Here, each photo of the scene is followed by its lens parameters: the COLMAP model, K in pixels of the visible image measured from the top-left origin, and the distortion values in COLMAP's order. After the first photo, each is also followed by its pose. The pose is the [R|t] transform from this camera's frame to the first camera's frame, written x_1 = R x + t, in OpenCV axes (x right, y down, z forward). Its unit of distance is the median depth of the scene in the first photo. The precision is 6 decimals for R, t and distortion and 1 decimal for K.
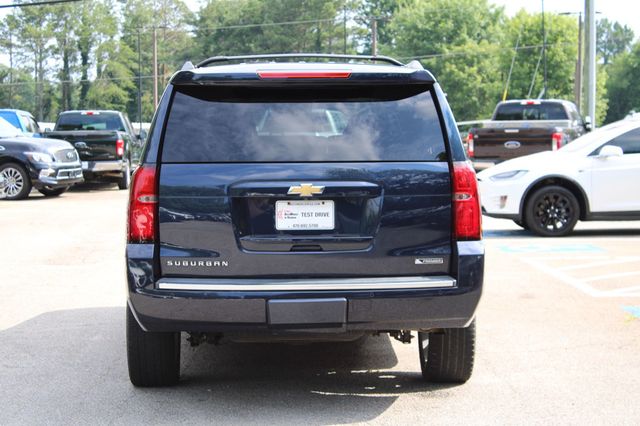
lens RADIAL K [[1481.7, 0, 320.0], [0, 1481.7, 213.0], [0, 0, 1]] dist [0.034866, 0.199251]
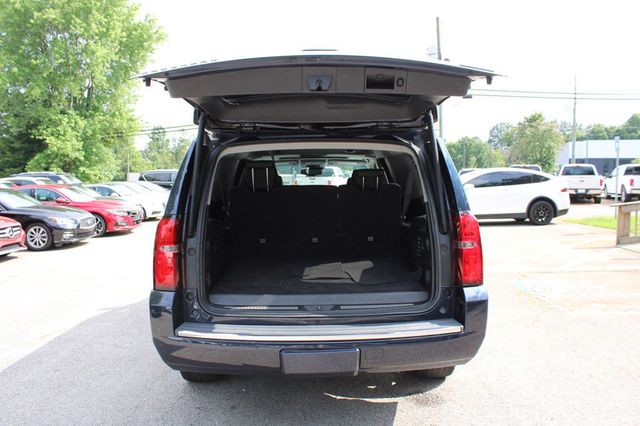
lens RADIAL K [[539.8, 0, 320.0], [0, 539.8, 213.0], [0, 0, 1]] dist [-0.170667, 0.150566]
pose [[0.999786, -0.004992, -0.020096, -0.000296], [0.005257, 0.999900, 0.013125, -0.009511], [0.020028, -0.013227, 0.999712, 0.150485]]
